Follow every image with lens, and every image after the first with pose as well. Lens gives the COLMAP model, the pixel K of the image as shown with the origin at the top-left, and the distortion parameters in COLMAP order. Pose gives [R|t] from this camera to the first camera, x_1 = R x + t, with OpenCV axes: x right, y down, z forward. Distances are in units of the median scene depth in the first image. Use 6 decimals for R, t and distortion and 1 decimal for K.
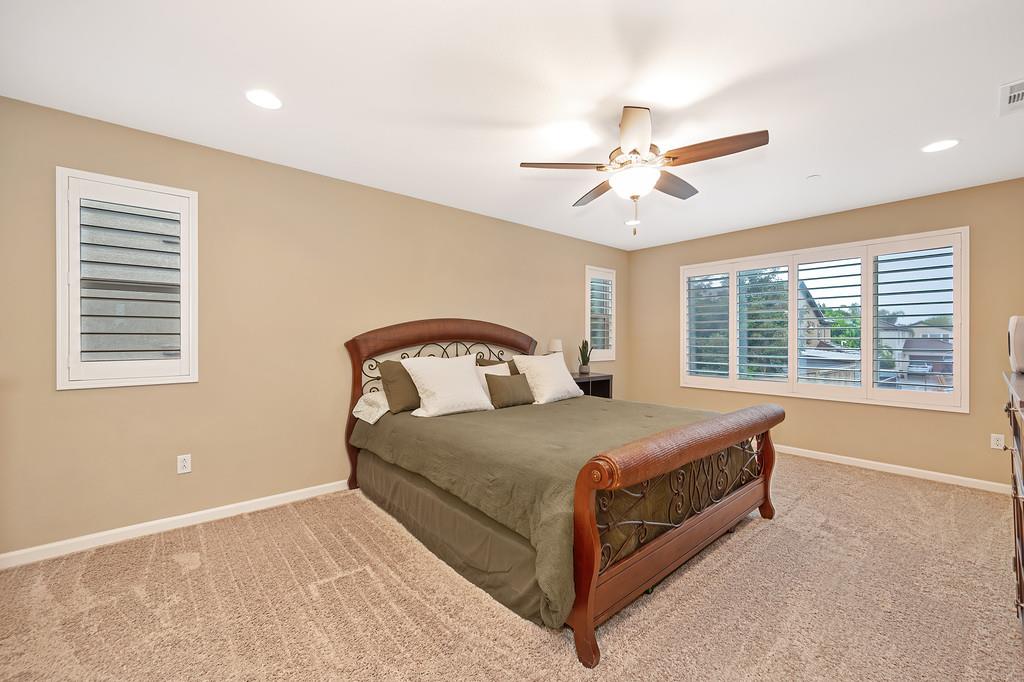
lens RADIAL K [[404.3, 0, 519.0], [0, 404.3, 341.1], [0, 0, 1]] dist [-0.001677, 0.000239]
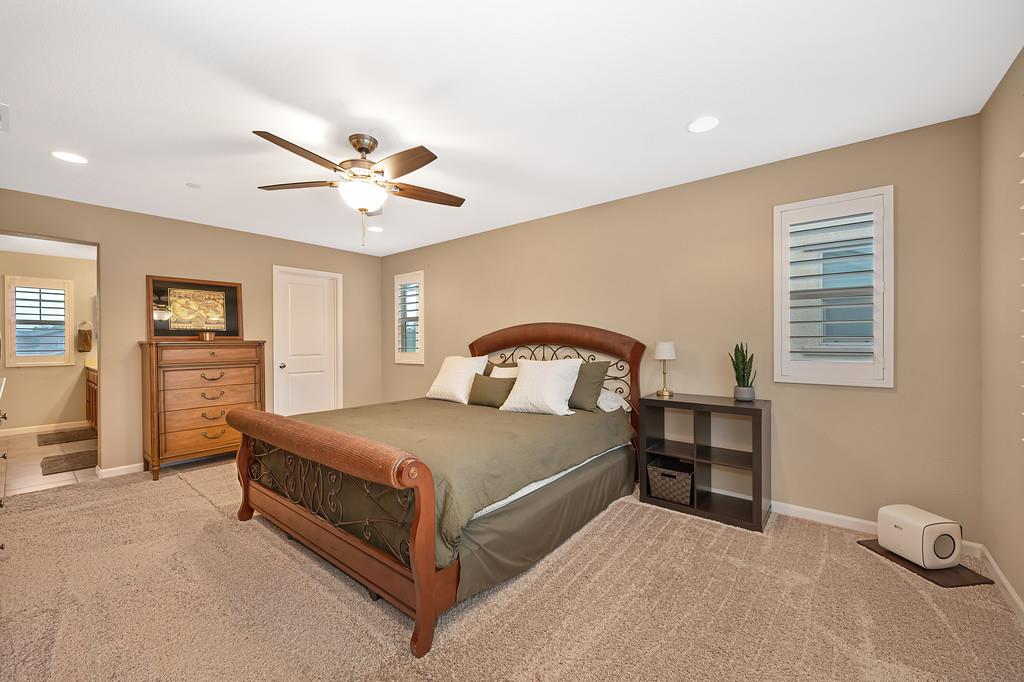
lens RADIAL K [[404.3, 0, 515.6], [0, 404.3, 341.7], [0, 0, 1]] dist [-0.001677, 0.000239]
pose [[0.186845, -0.004685, -0.982378, 0.859498], [0.000974, 0.999989, -0.004584, -0.001688], [0.982389, -0.000100, 0.186847, 0.736348]]
